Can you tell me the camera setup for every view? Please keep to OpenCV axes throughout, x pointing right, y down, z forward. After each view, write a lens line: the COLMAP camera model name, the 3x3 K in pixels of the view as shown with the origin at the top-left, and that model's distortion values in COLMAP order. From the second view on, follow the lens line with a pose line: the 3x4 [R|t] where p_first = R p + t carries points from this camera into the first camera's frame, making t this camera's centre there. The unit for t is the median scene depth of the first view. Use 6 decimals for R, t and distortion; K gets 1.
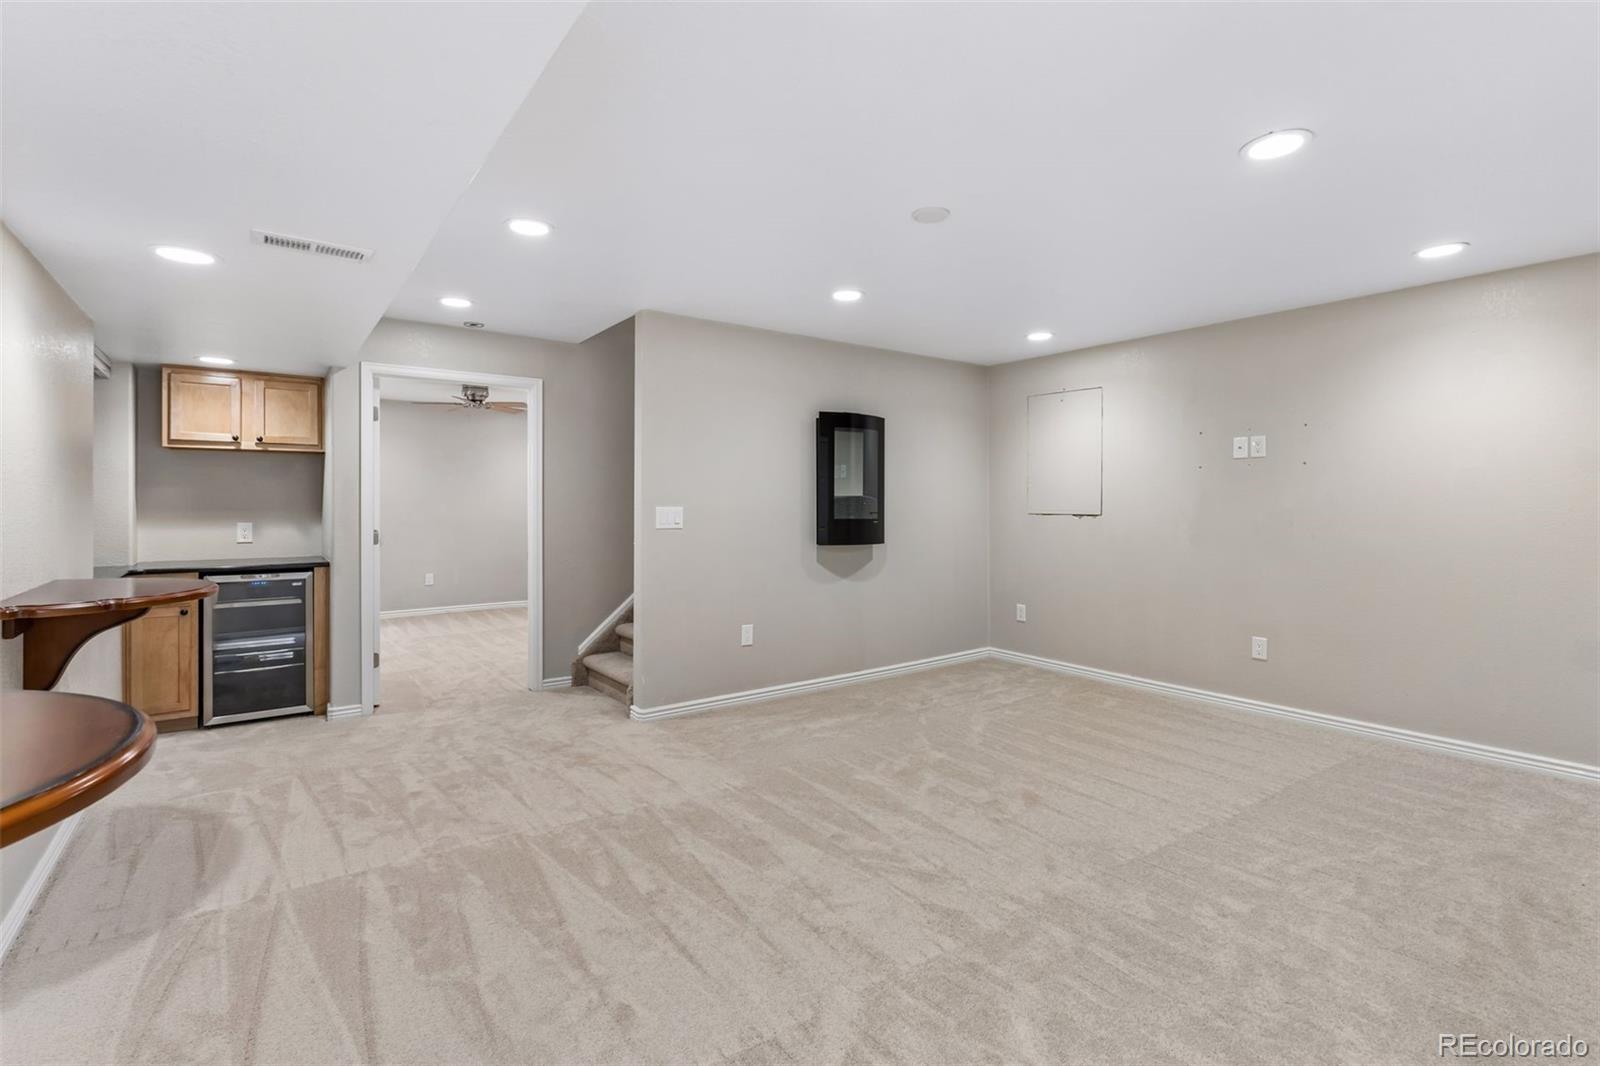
lens RADIAL K [[745.8, 0, 812.5], [0, 745.8, 514.9], [0, 0, 1]] dist [-0.001291, -0.000143]
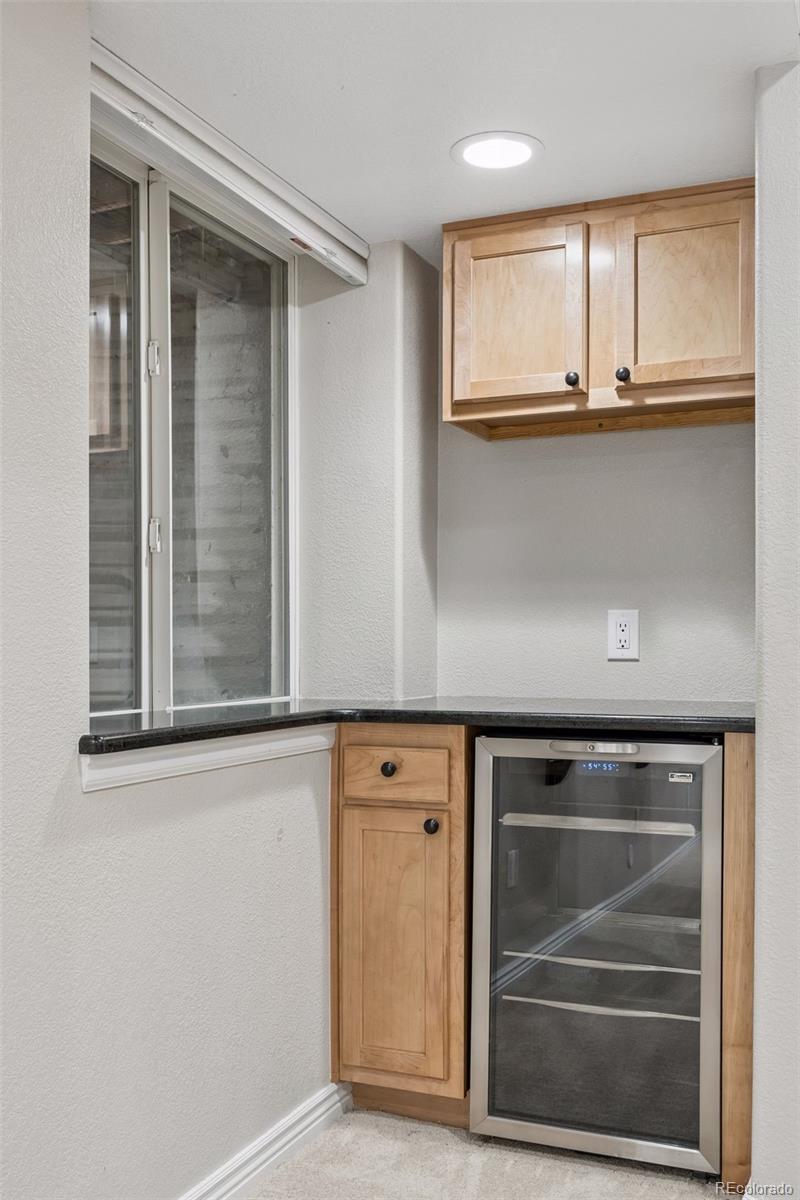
lens RADIAL K [[1185.4, 0, 417.2], [0, 1185.4, 636.5], [0, 0, 1]] dist [0.001788, 0.000000]
pose [[0.489701, -0.008292, -0.871851, -0.284211], [-0.011810, 0.999800, -0.016143, 0.038735], [0.871811, 0.018202, 0.489505, 0.633791]]
